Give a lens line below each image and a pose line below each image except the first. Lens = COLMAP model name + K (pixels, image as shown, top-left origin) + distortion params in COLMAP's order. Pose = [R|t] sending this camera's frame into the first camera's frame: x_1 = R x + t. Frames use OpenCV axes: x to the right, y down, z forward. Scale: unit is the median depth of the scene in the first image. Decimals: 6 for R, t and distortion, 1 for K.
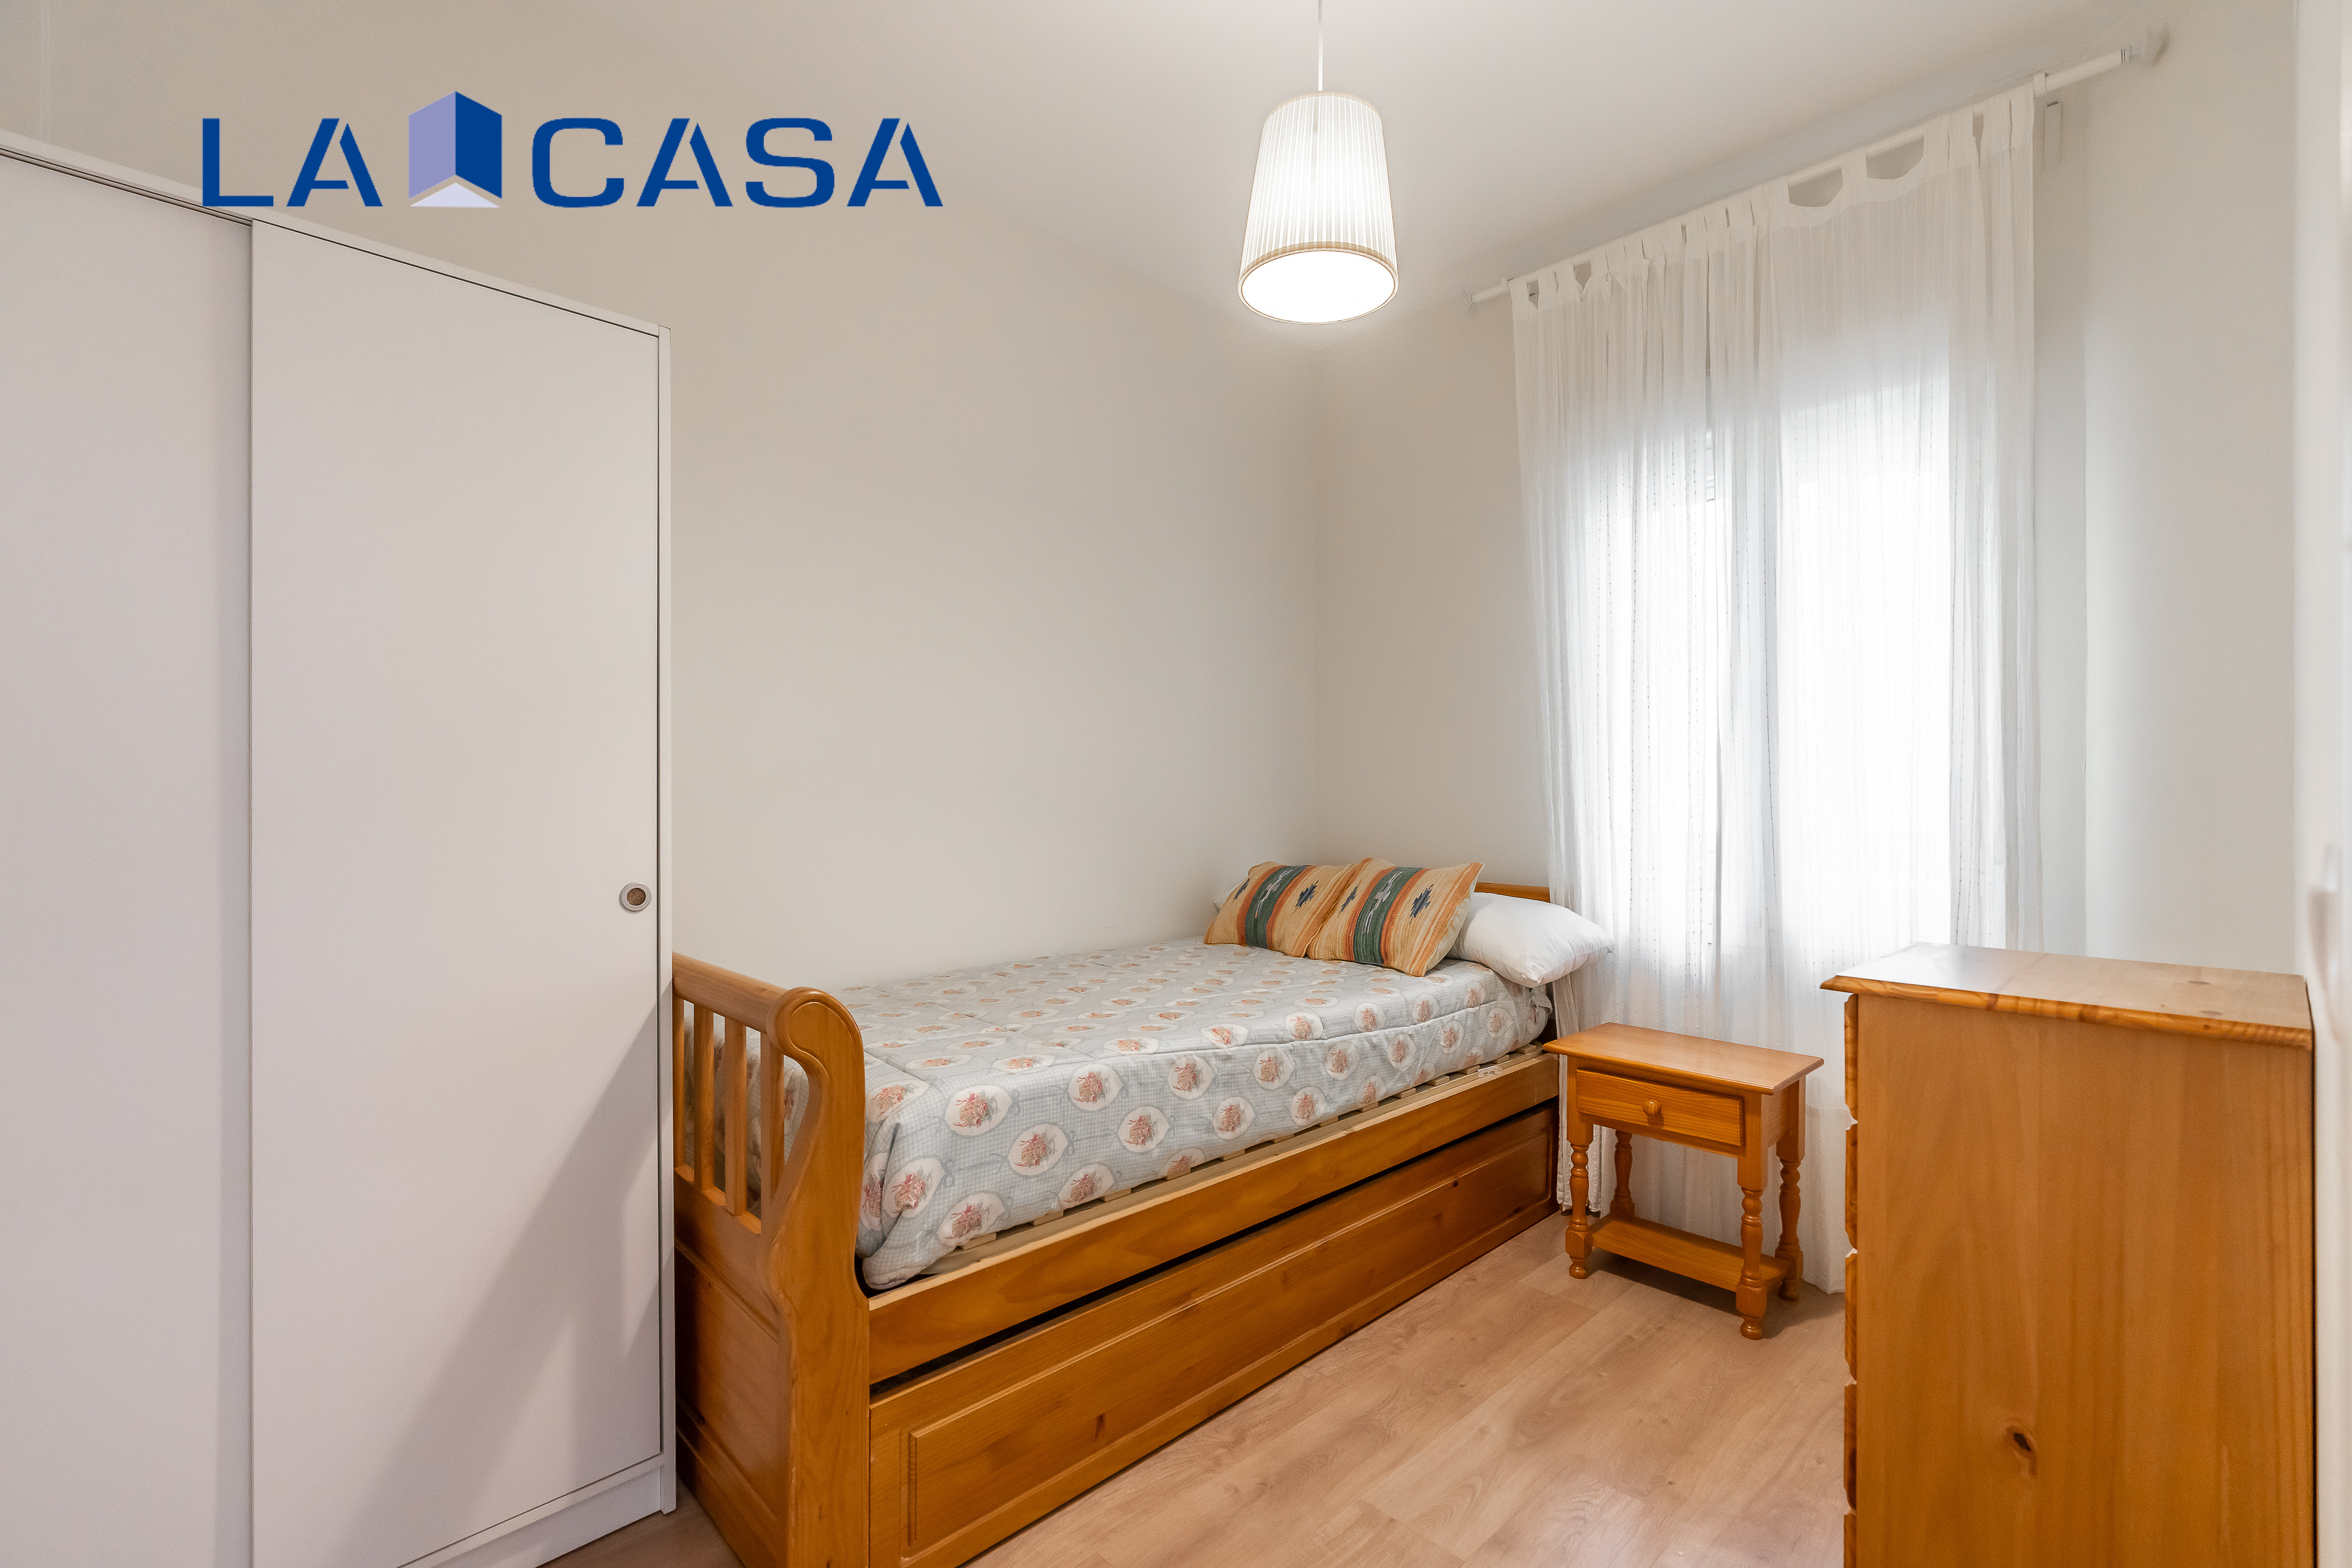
lens RADIAL K [[1072.9, 0, 1171.2], [0, 1072.9, 793.5], [0, 0, 1]] dist [-0.003642, -0.000352]
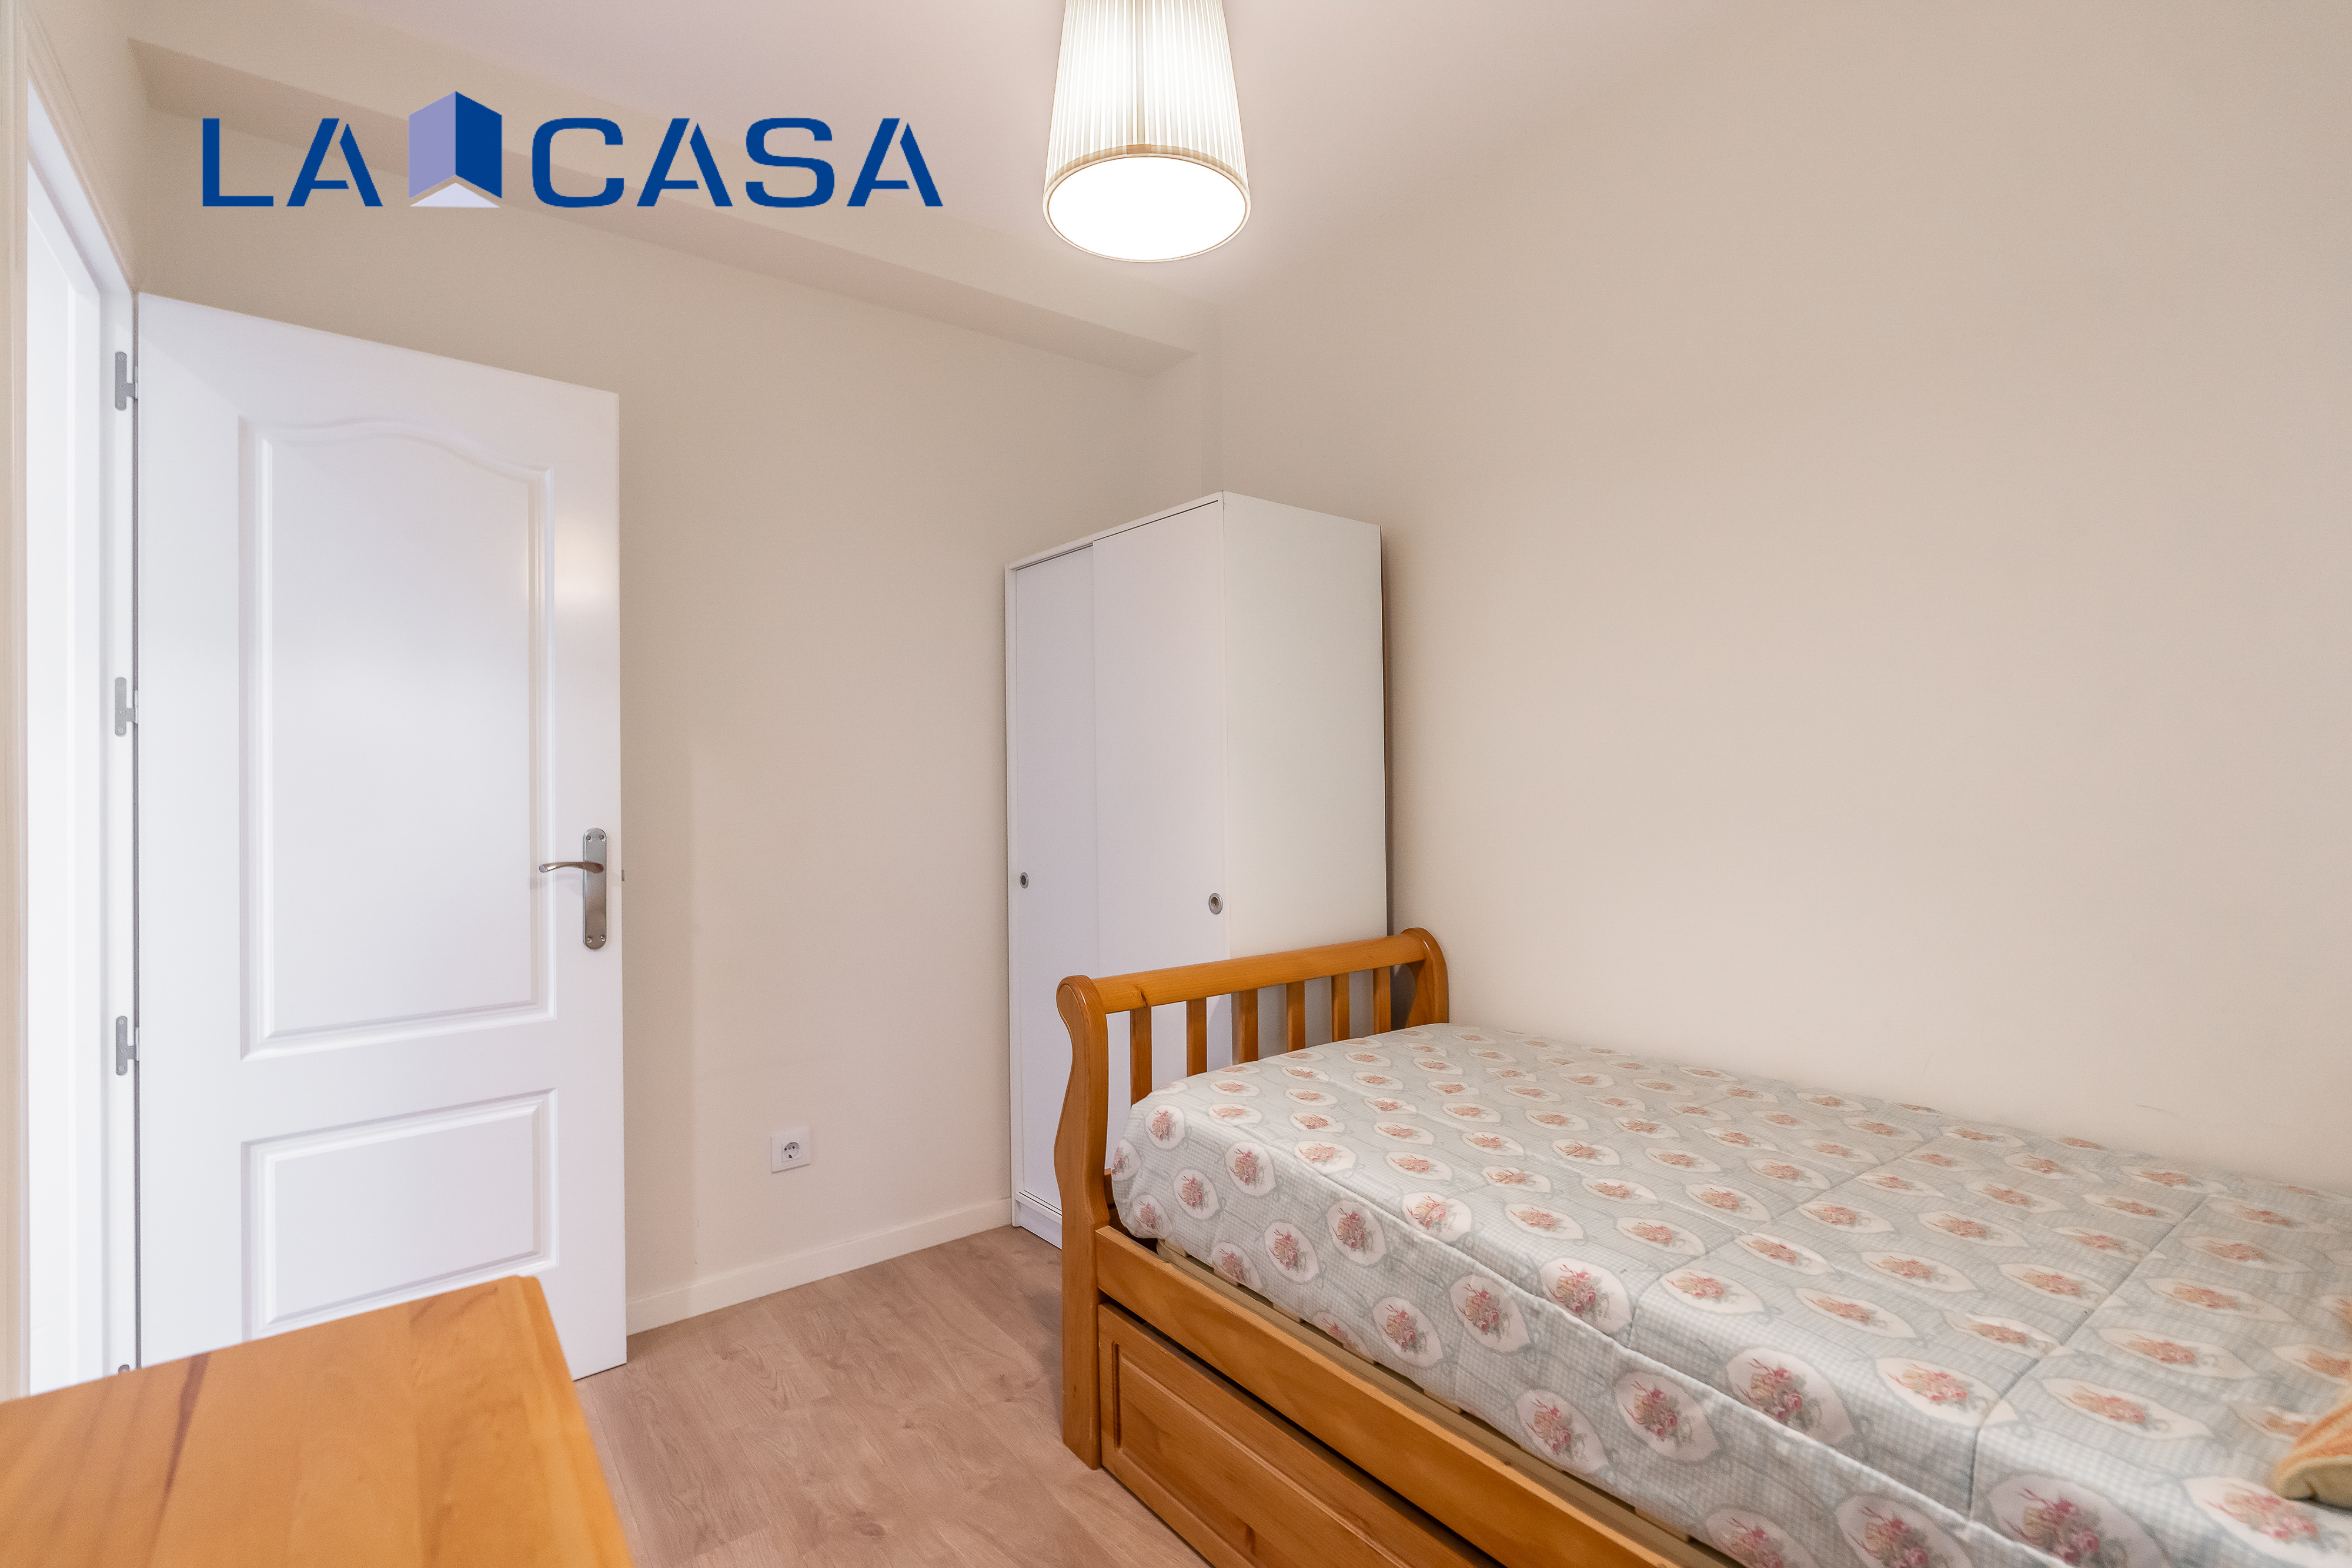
lens RADIAL K [[1072.9, 0, 1171.2], [0, 1072.9, 793.5], [0, 0, 1]] dist [-0.003642, -0.000352]
pose [[-0.125076, 0.004367, -0.992138, 0.781008], [0.007776, 0.999964, 0.003421, -0.046274], [0.992117, -0.007287, -0.125105, 0.972328]]
